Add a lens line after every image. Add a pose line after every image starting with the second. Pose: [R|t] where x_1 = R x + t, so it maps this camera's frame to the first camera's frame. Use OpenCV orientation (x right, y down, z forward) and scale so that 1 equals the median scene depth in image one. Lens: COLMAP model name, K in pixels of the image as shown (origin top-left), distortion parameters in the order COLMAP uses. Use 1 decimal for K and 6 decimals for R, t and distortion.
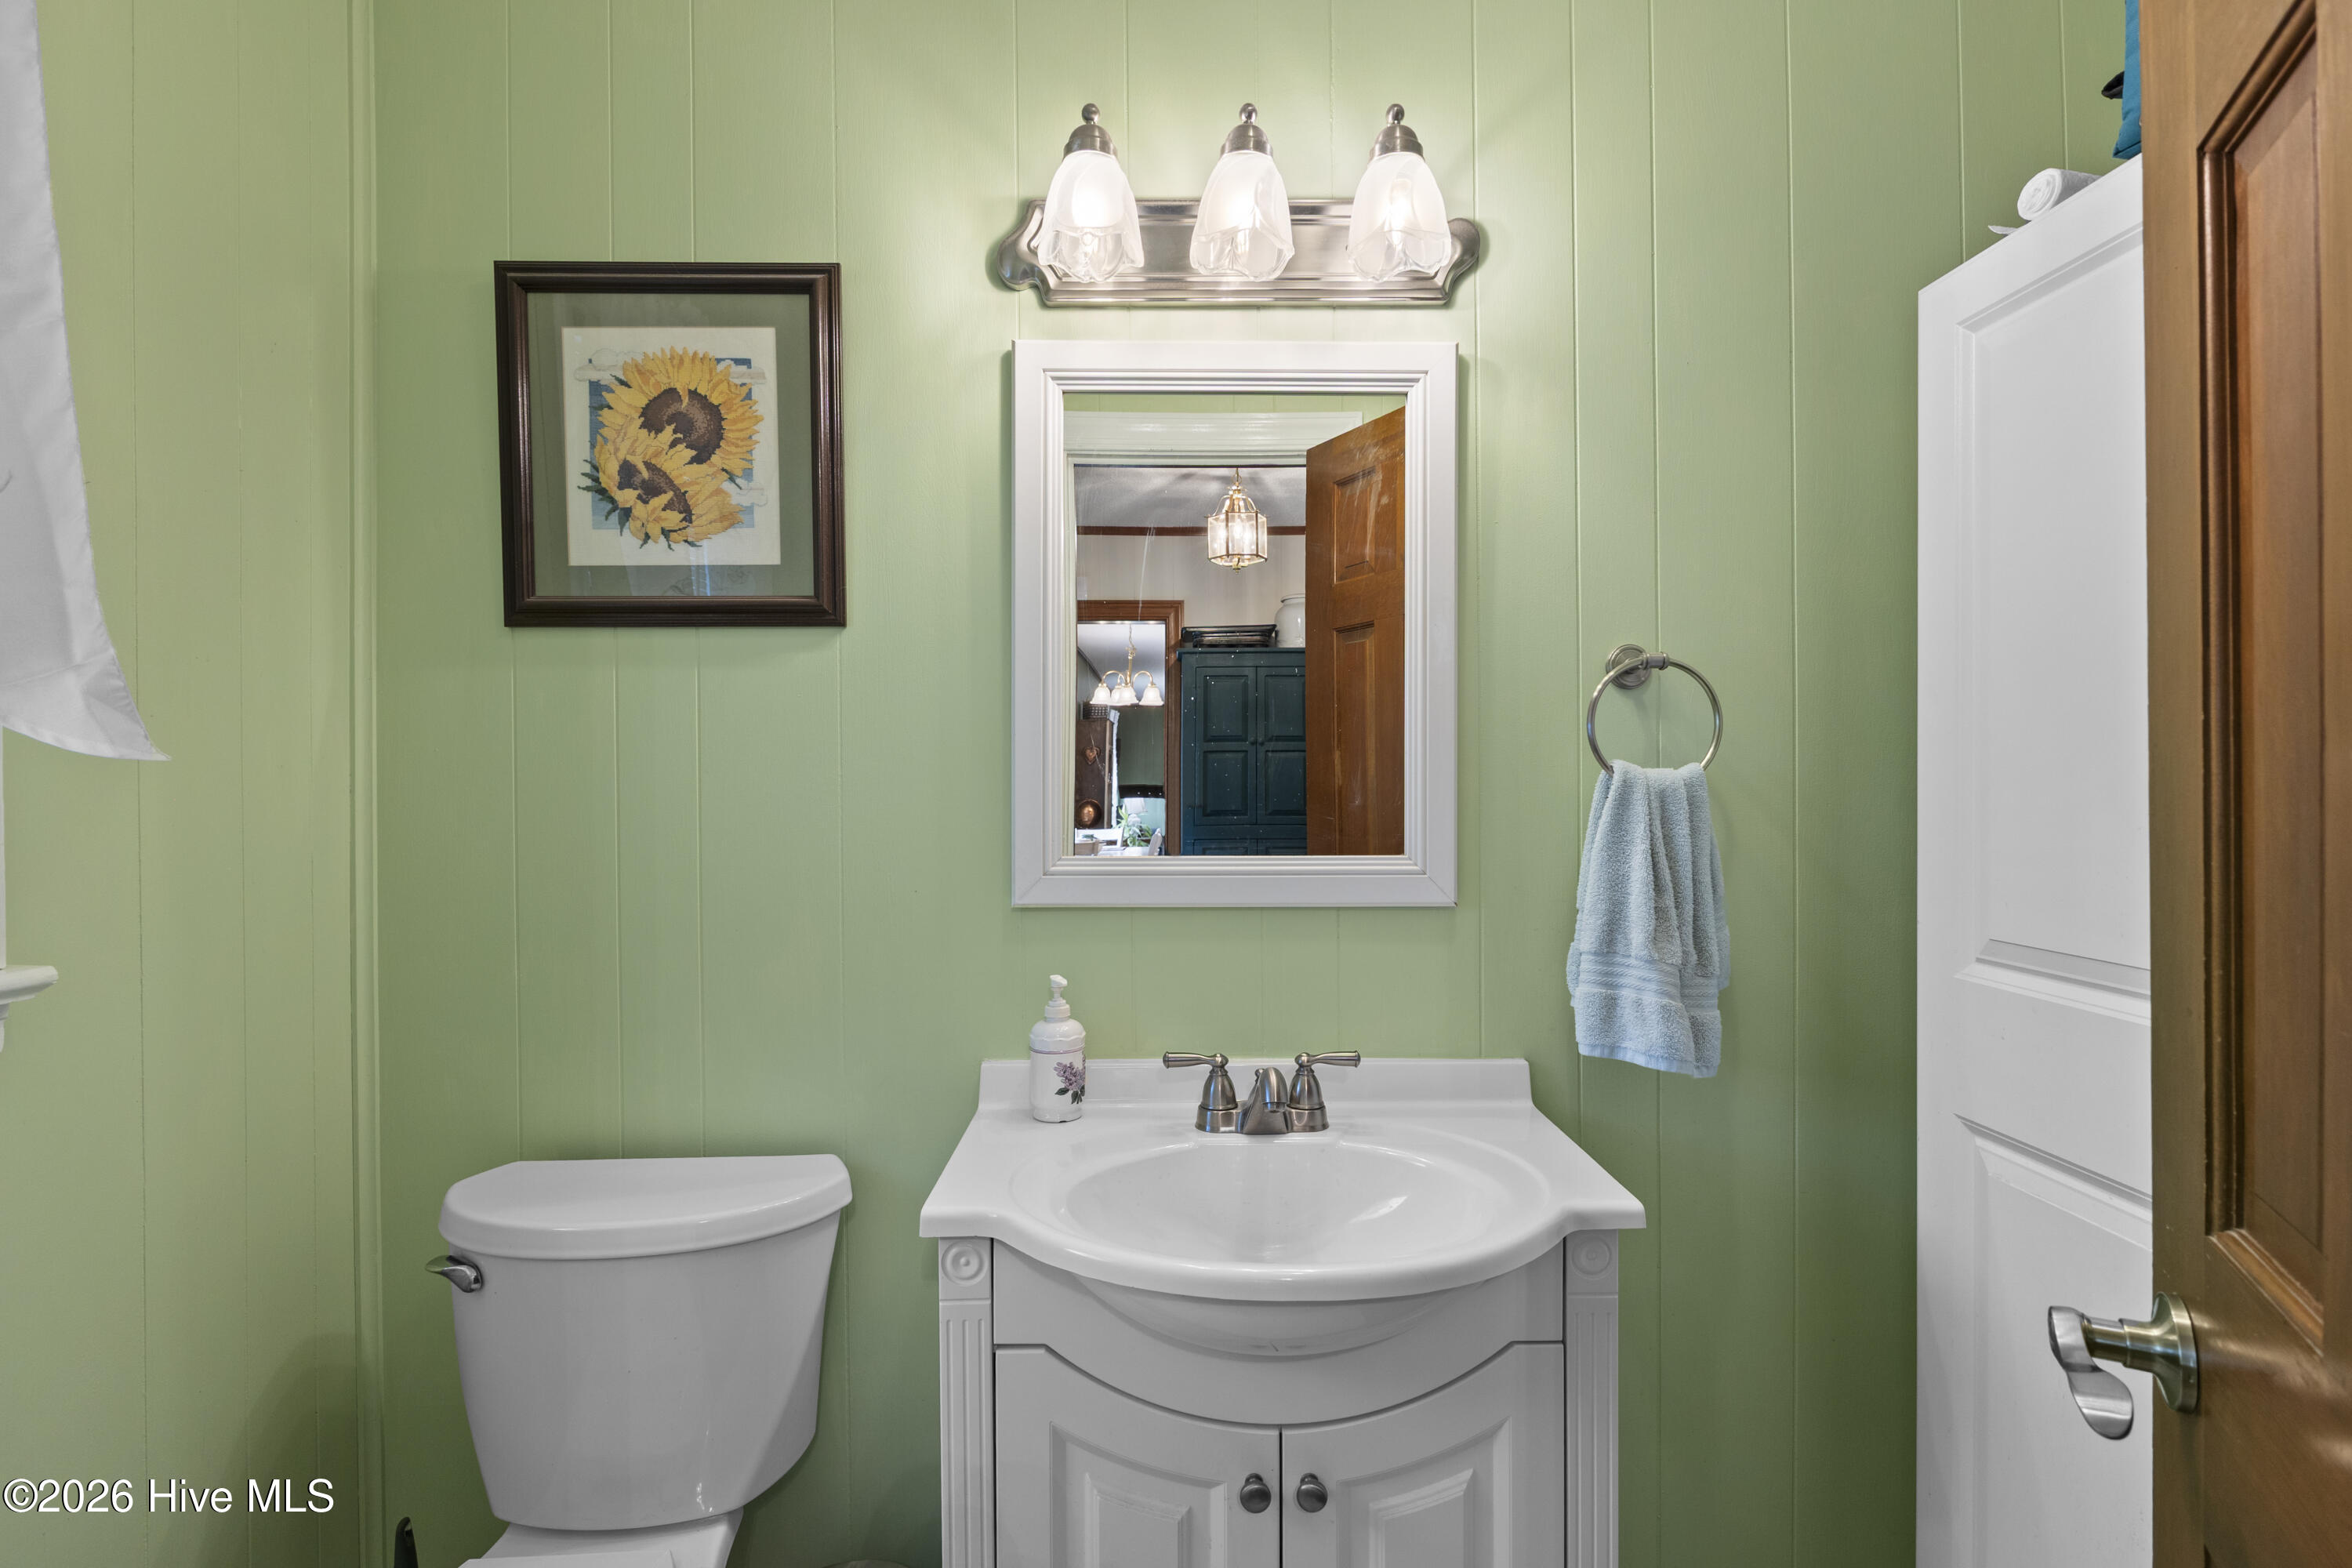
lens RADIAL K [[1103.5, 0, 1174.6], [0, 1103.5, 787.6], [0, 0, 1]] dist [-0.002604, -0.002250]
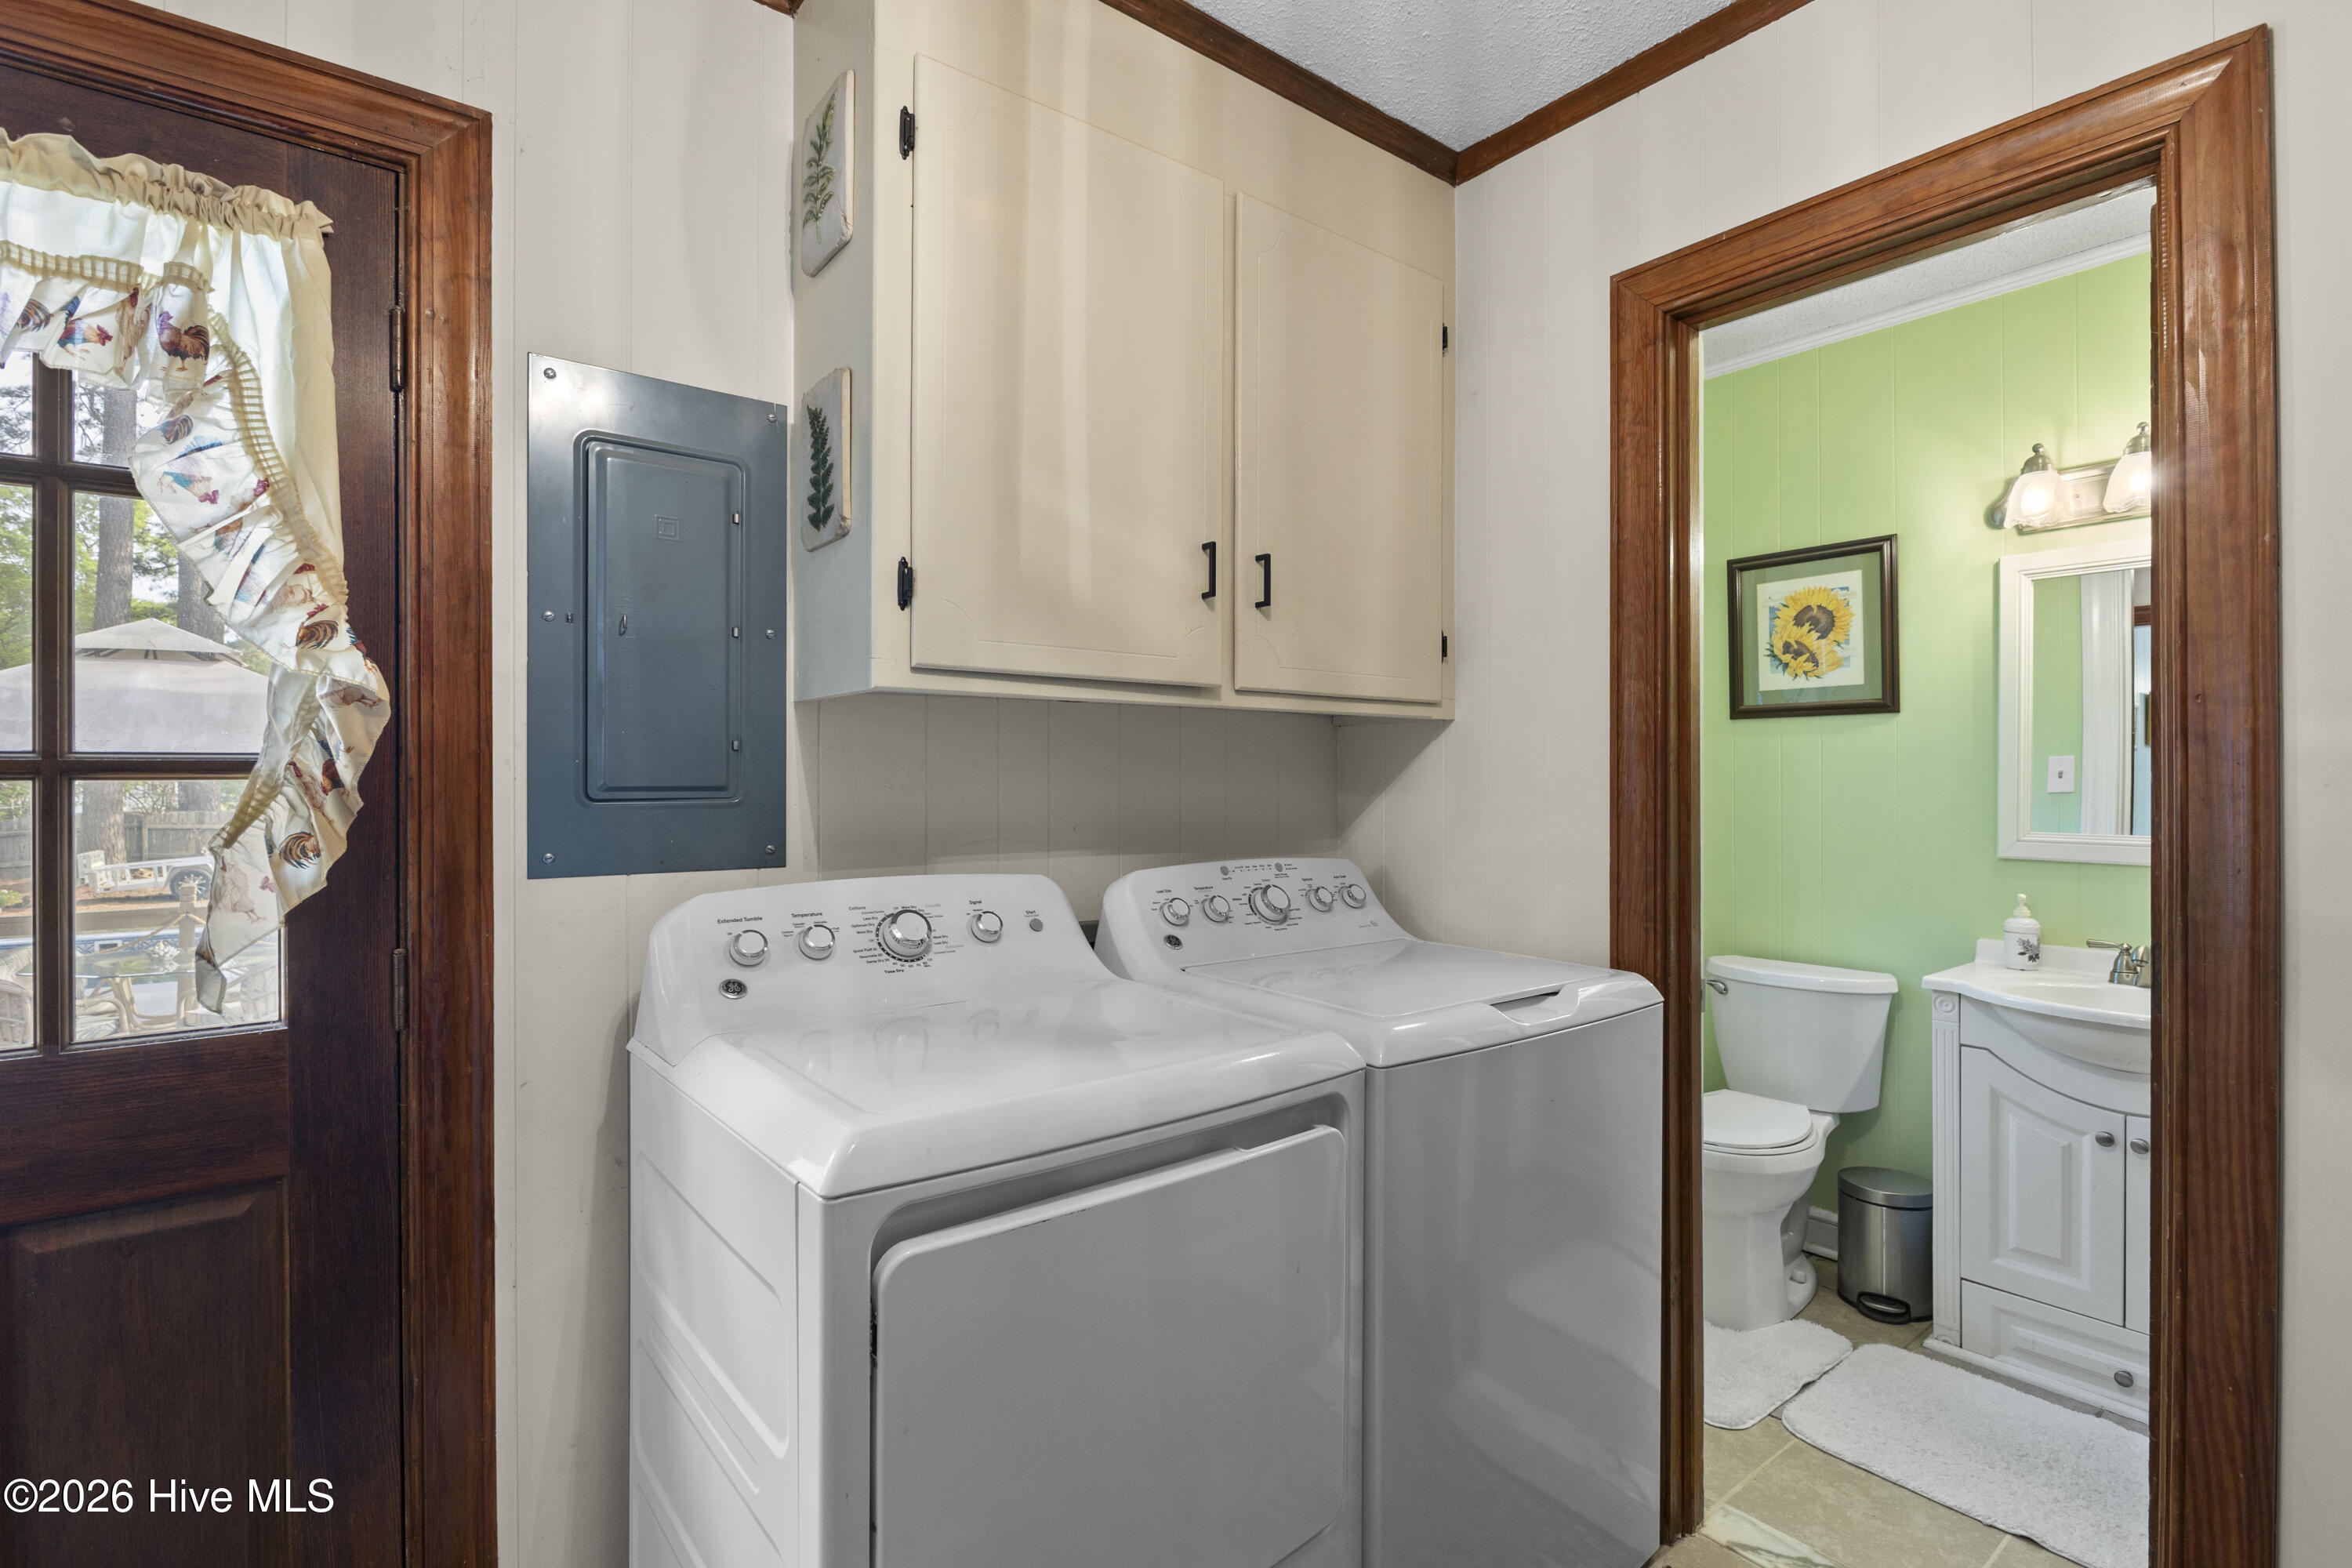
lens RADIAL K [[1103.5, 0, 1178.1], [0, 1103.5, 783.3], [0, 0, 1]] dist [-0.002604, -0.002250]
pose [[0.602143, 0.007600, -0.798352, 0.518756], [-0.007711, 0.999963, 0.003703, -0.014963], [0.798351, 0.003927, 0.602180, -1.267677]]
